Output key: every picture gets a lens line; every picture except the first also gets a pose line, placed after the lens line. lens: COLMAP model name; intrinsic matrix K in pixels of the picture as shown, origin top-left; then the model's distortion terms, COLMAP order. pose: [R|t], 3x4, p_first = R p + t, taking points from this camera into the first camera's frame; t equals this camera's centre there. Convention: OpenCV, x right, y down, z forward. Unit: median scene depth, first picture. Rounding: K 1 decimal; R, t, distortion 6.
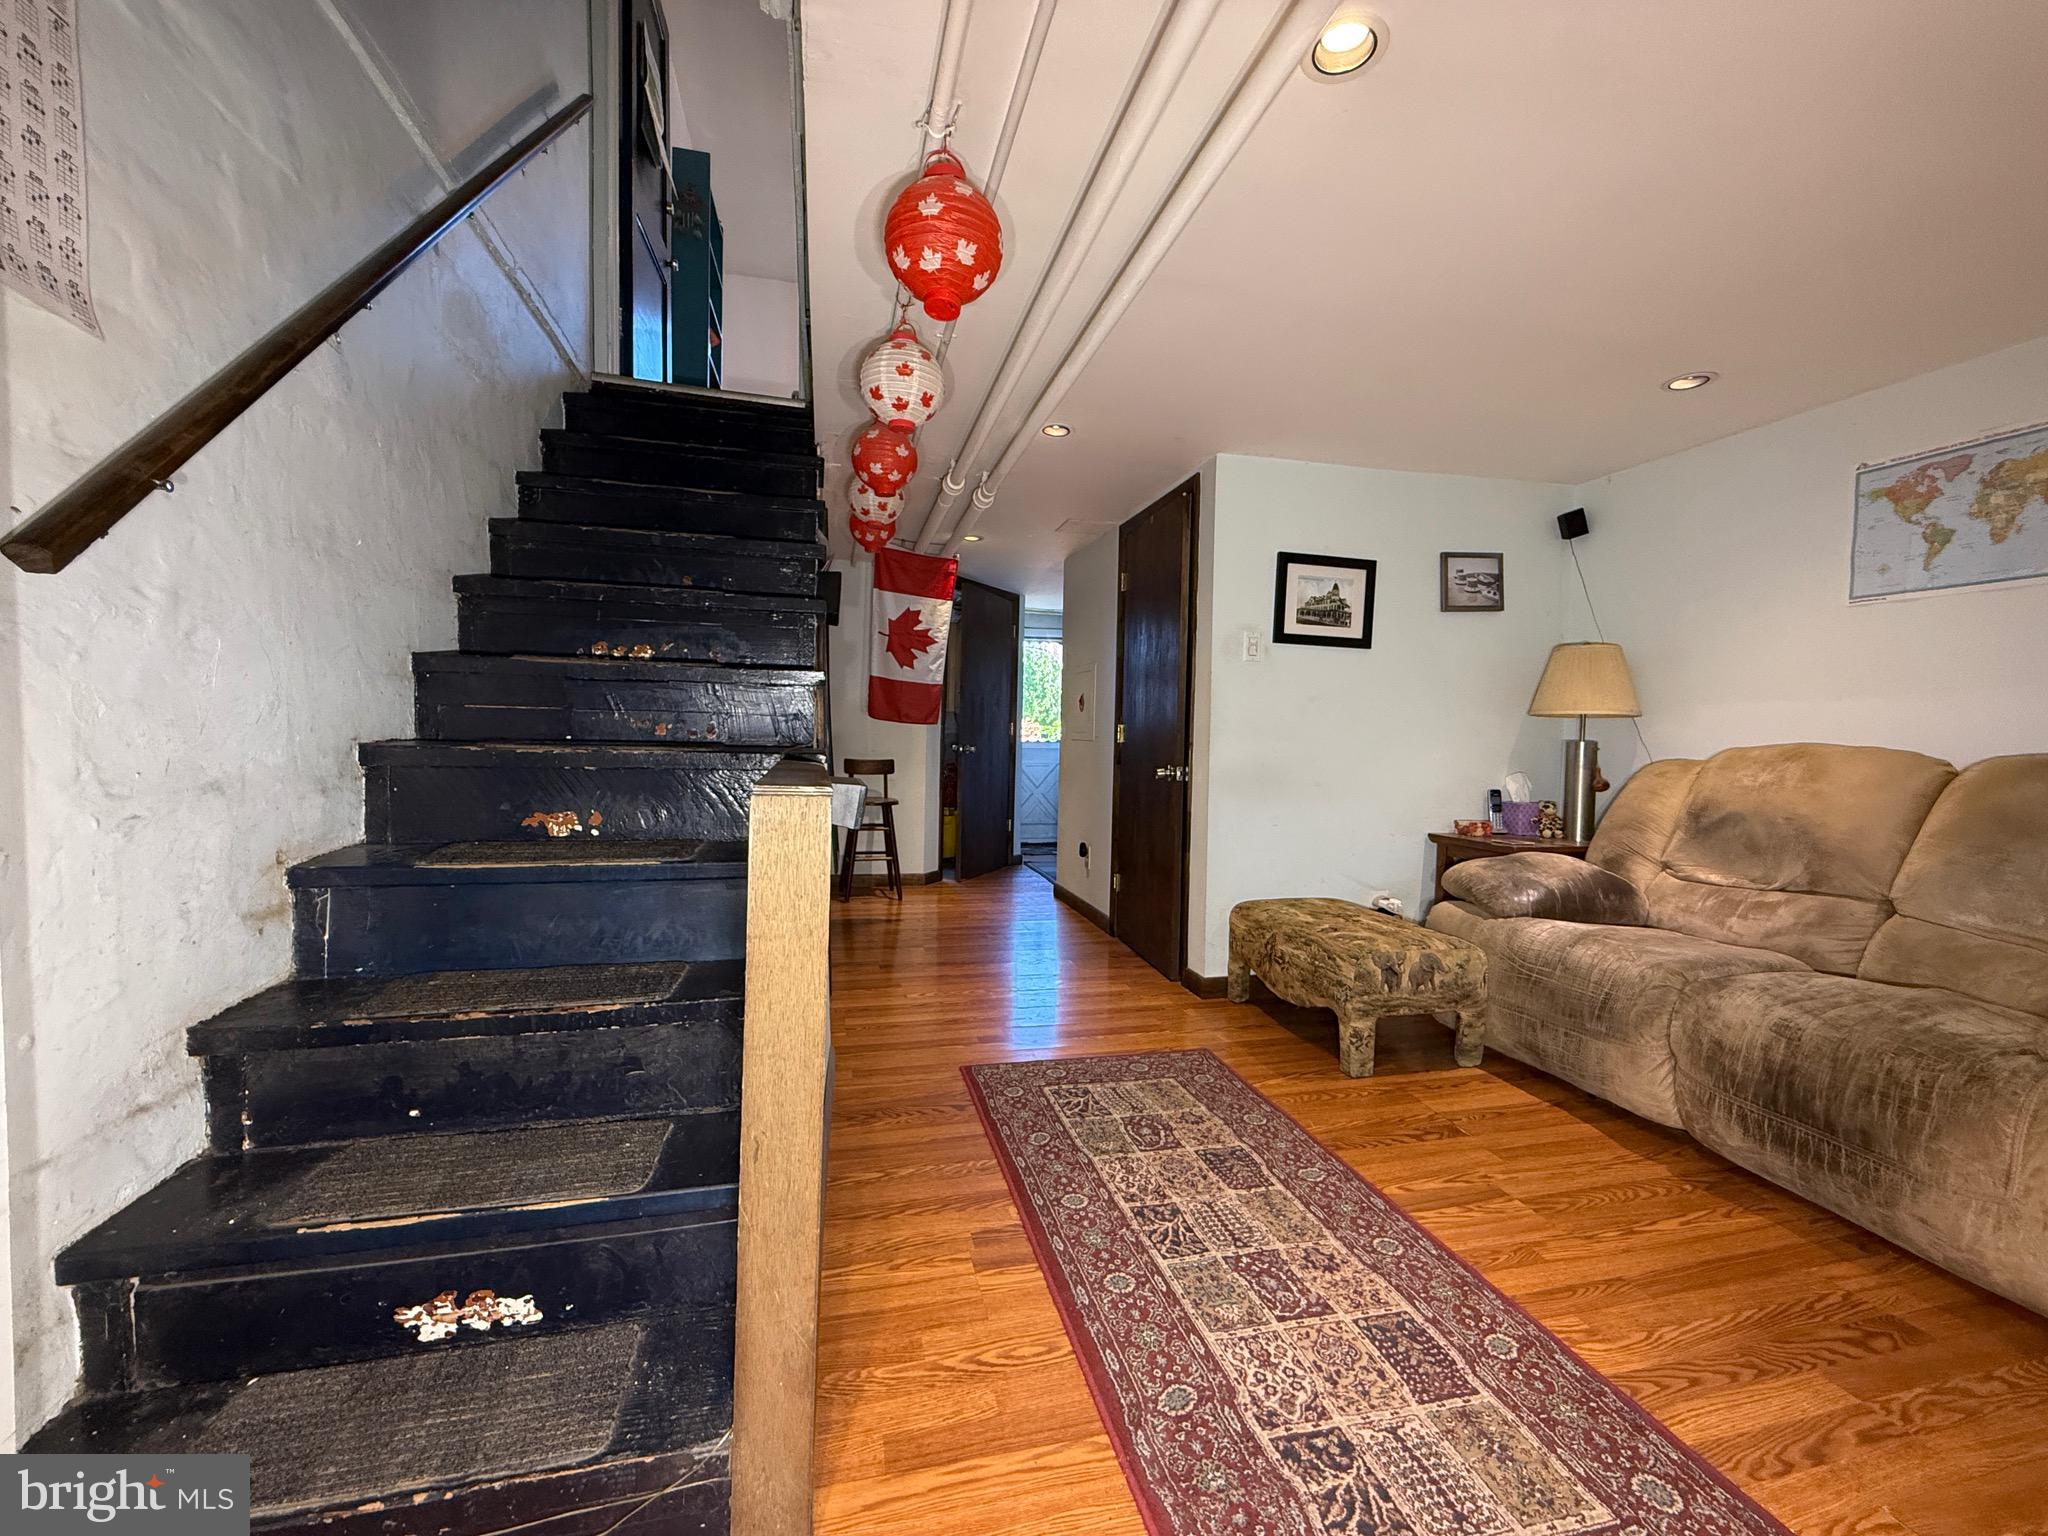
lens RADIAL K [[817.6, 0, 1022.1], [0, 817.6, 769.8], [0, 0, 1]] dist [0.000259, 0.000225]
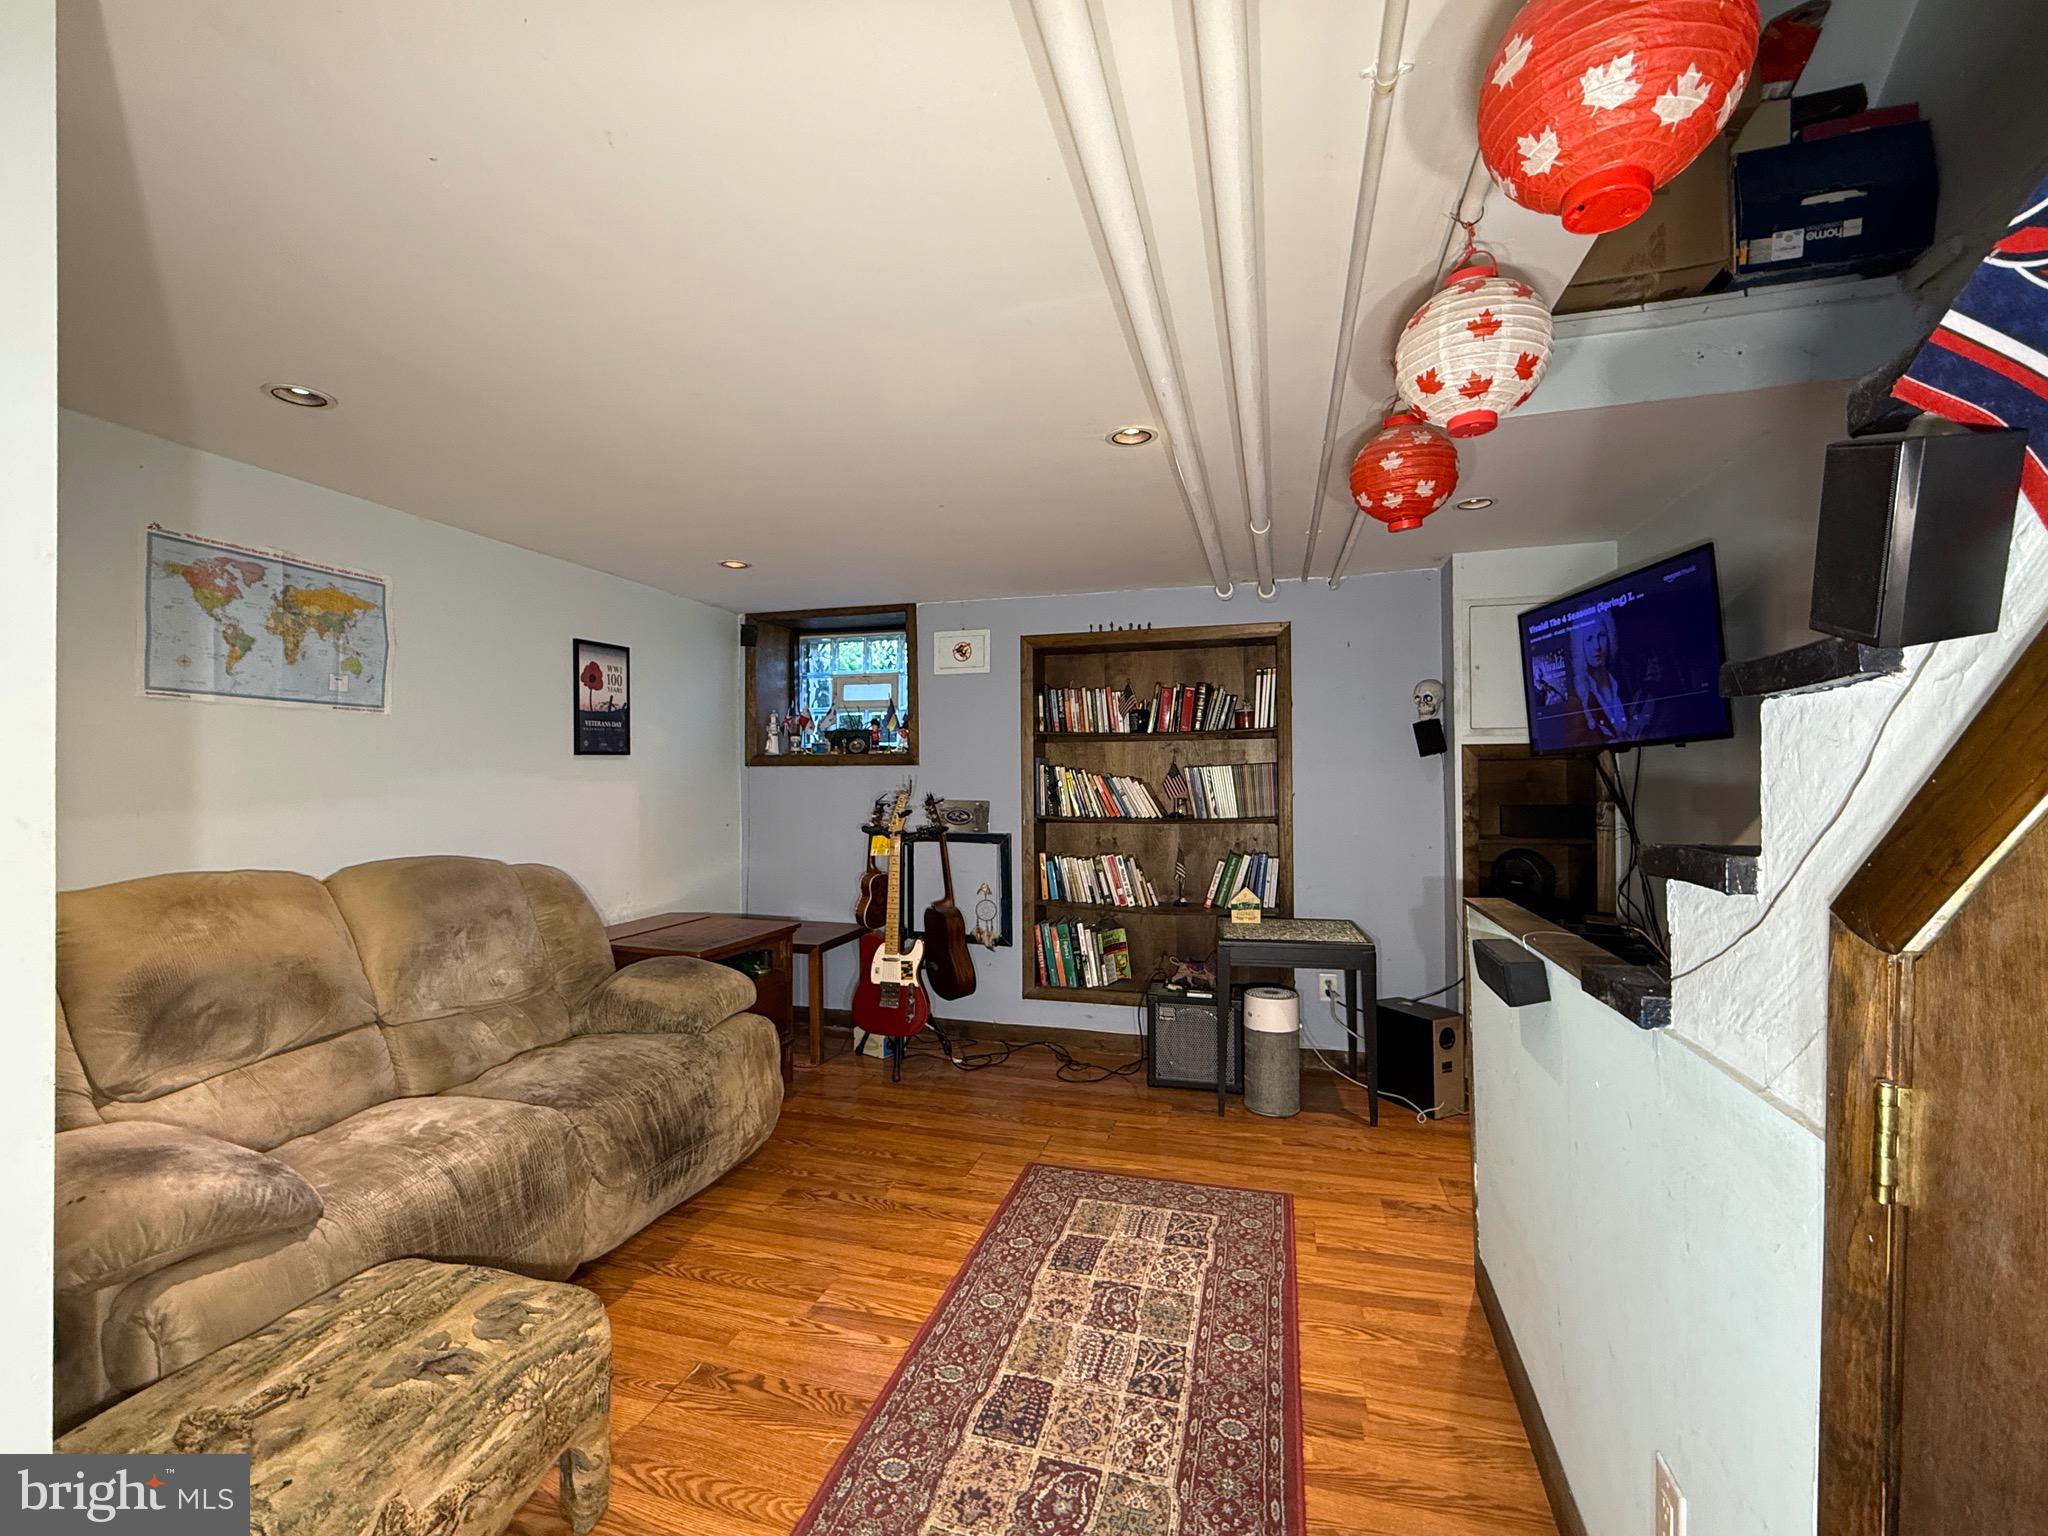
lens RADIAL K [[893.6, 0, 1011.3], [0, 893.6, 769.6], [0, 0, 1]] dist [-0.000248, -0.000023]
pose [[-0.865064, -0.008392, 0.501592, -0.154209], [0.013379, 0.999118, 0.039790, -0.167362], [-0.501483, 0.041132, -0.864189, 1.446523]]
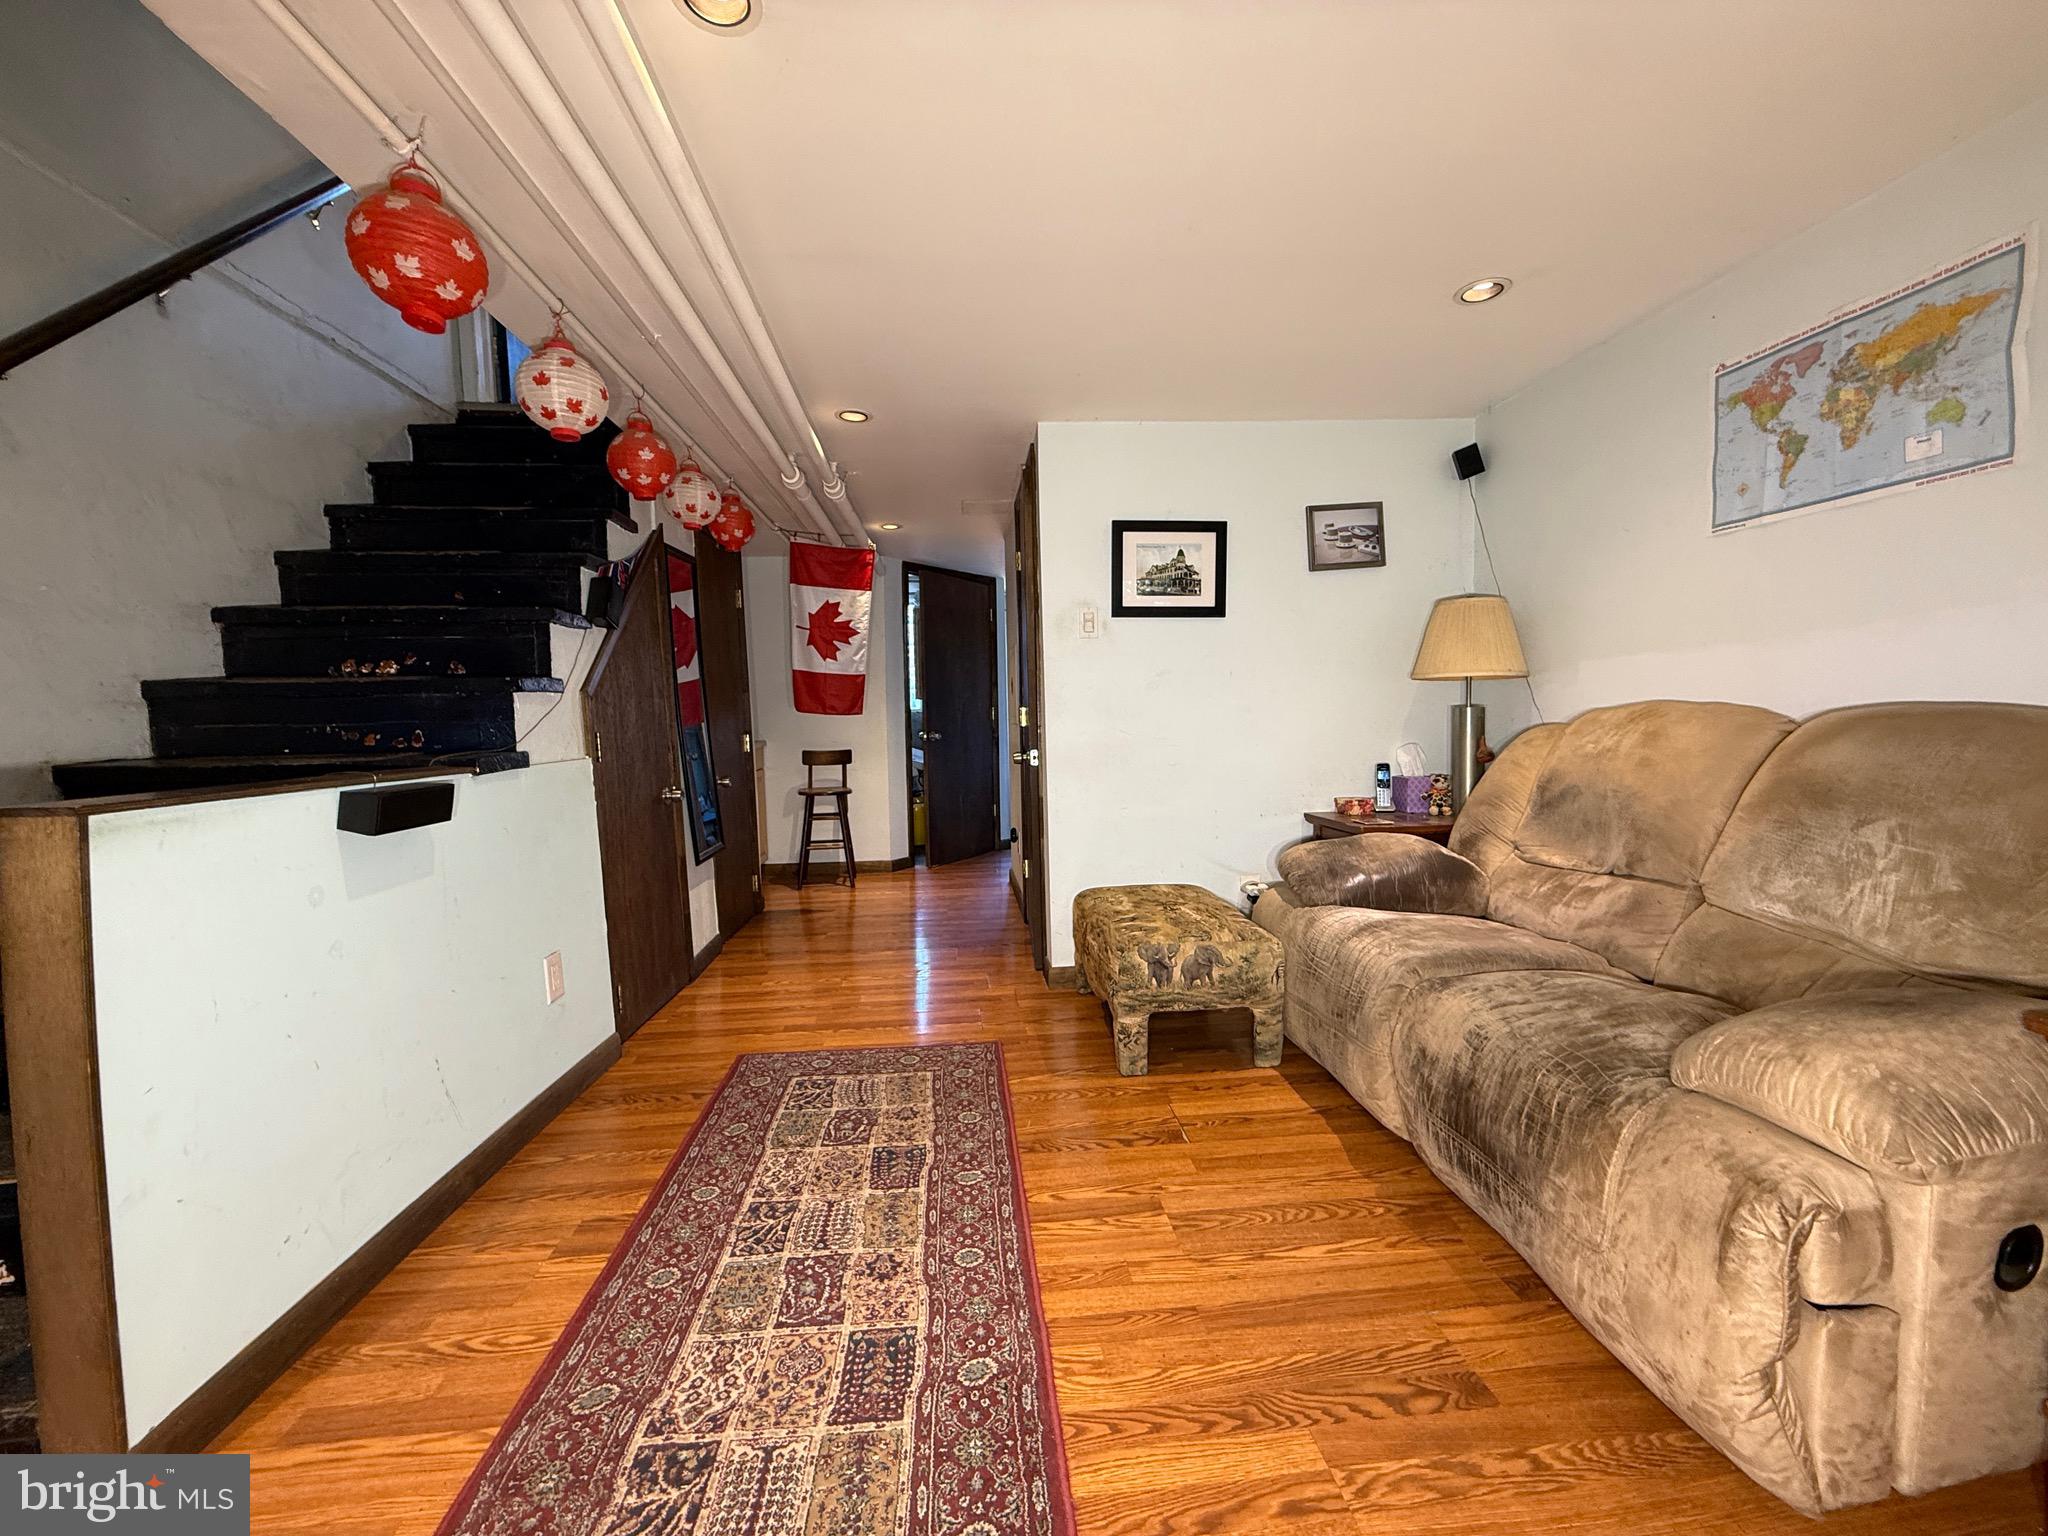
lens RADIAL K [[817.6, 0, 1022.1], [0, 817.6, 769.8], [0, 0, 1]] dist [0.000259, 0.000225]
pose [[0.987698, -0.031259, -0.153214, 0.468176], [0.034835, 0.999178, 0.020709, -0.002140], [0.152441, -0.025792, 0.987976, 0.056785]]
